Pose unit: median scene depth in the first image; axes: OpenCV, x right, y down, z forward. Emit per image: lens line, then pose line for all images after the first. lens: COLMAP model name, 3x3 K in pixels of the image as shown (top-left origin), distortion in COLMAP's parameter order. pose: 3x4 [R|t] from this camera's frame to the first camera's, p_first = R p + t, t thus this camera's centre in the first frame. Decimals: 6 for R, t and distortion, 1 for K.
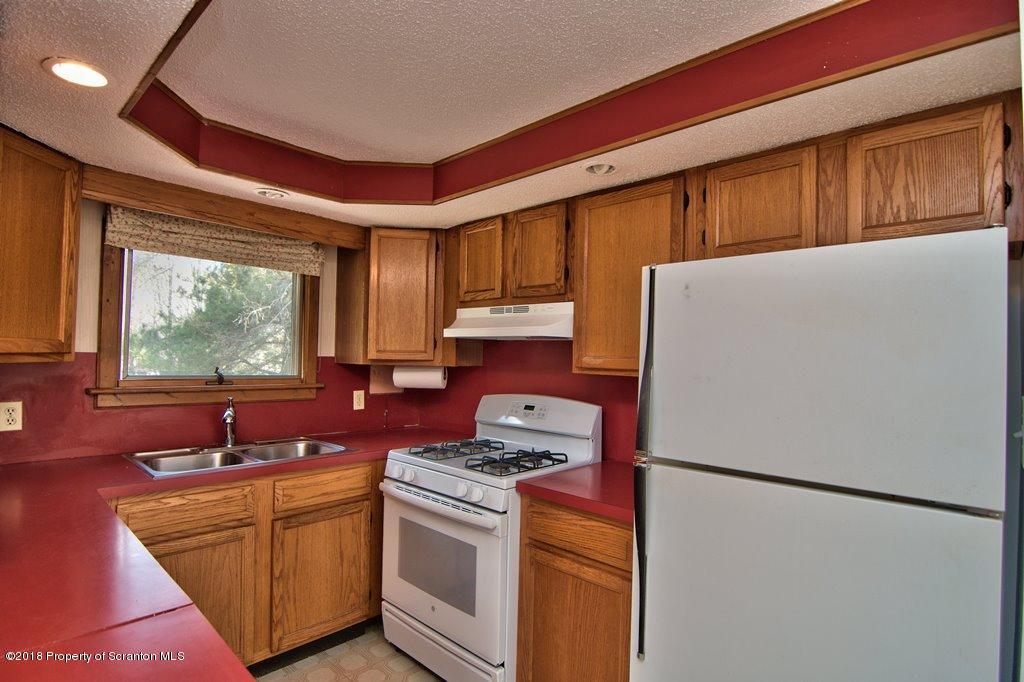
lens RADIAL K [[519.1, 0, 514.7], [0, 519.1, 341.8], [0, 0, 1]] dist [-0.013942, -0.001513]
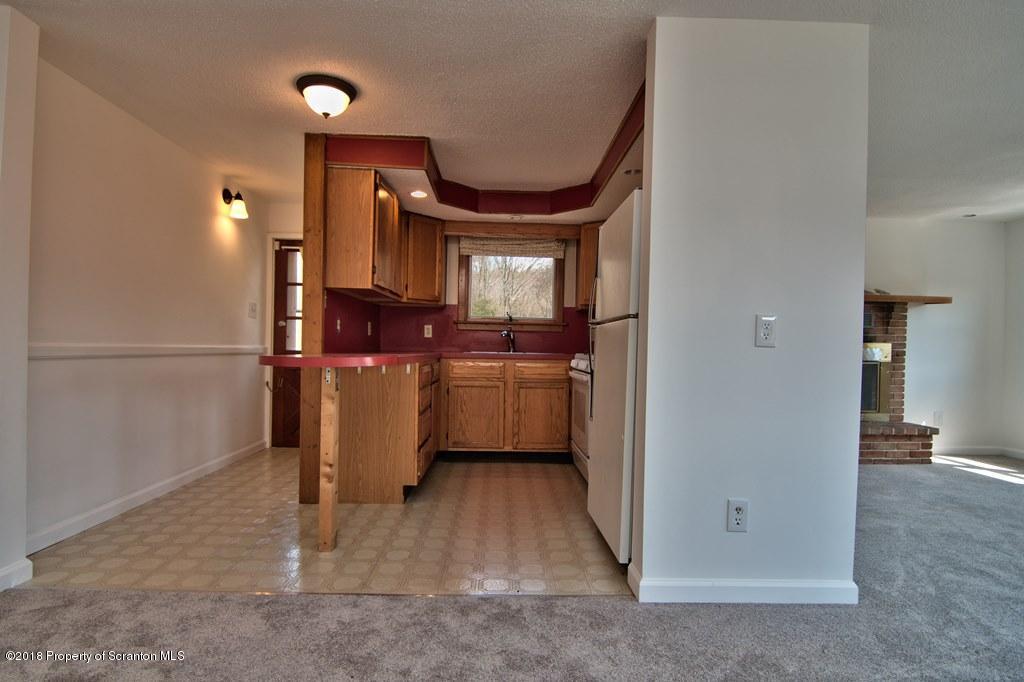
lens RADIAL K [[556.7, 0, 513.2], [0, 556.7, 346.8], [0, 0, 1]] dist [-0.031174, -0.000820]
pose [[0.704528, -0.011951, -0.709576, 0.991701], [0.015760, 0.999875, -0.001192, 0.199923], [0.709501, -0.010343, 0.704628, -0.480094]]
